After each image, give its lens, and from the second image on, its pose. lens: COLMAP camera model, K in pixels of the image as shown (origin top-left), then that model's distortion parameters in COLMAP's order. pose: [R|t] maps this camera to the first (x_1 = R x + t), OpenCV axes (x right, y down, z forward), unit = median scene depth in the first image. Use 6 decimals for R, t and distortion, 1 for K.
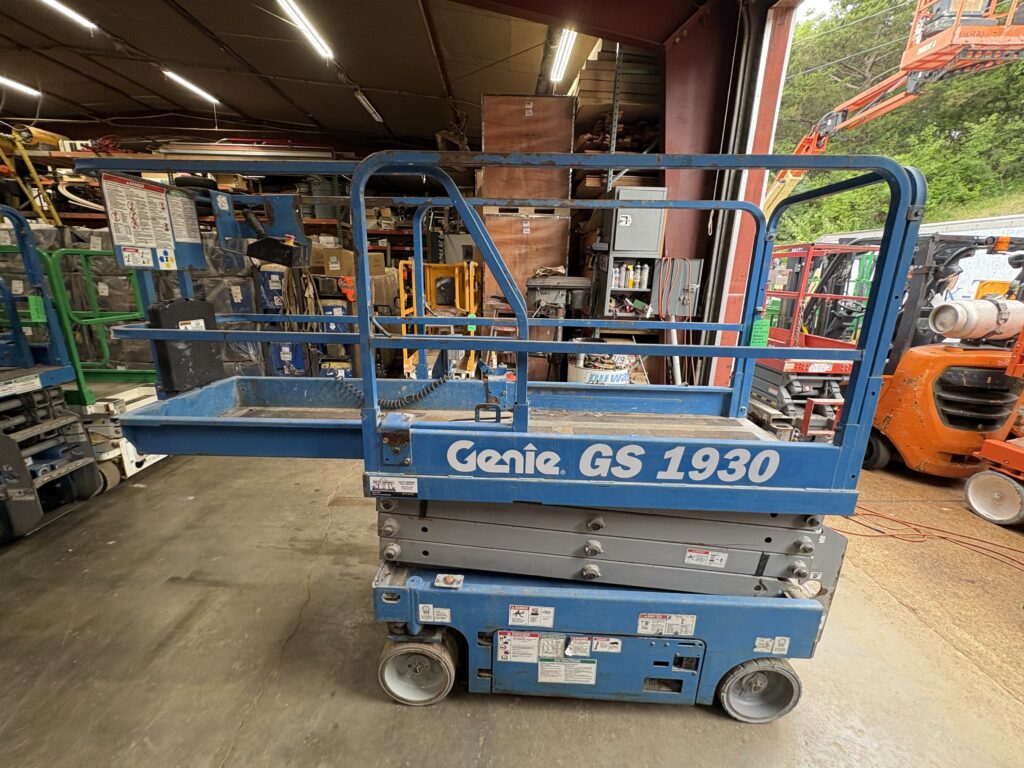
lens RADIAL K [[411.9, 0, 511.1], [0, 411.9, 382.6], [0, 0, 1]] dist [0.000113, 0.000436]
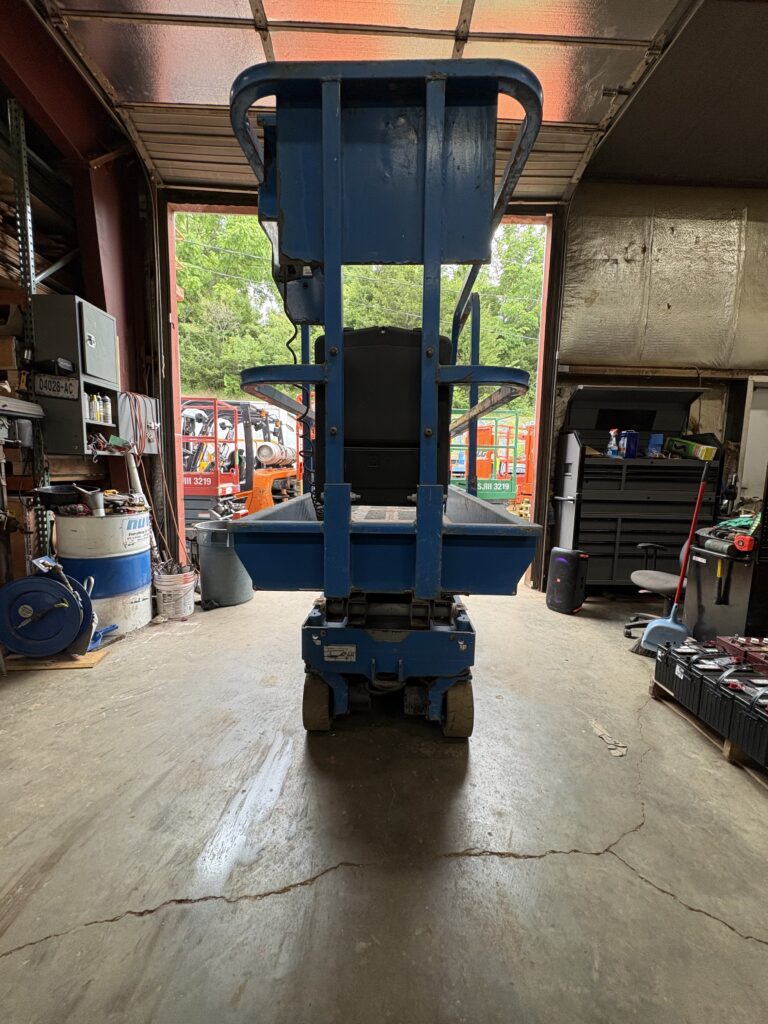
lens RADIAL K [[411.9, 0, 386.9], [0, 411.9, 512.9], [0, 0, 1]] dist [0.000113, 0.000436]
pose [[-0.002616, -0.136999, 0.990568, -0.581813], [0.238471, 0.961907, 0.133665, -0.020556], [-0.971146, 0.236572, 0.030154, 0.445100]]
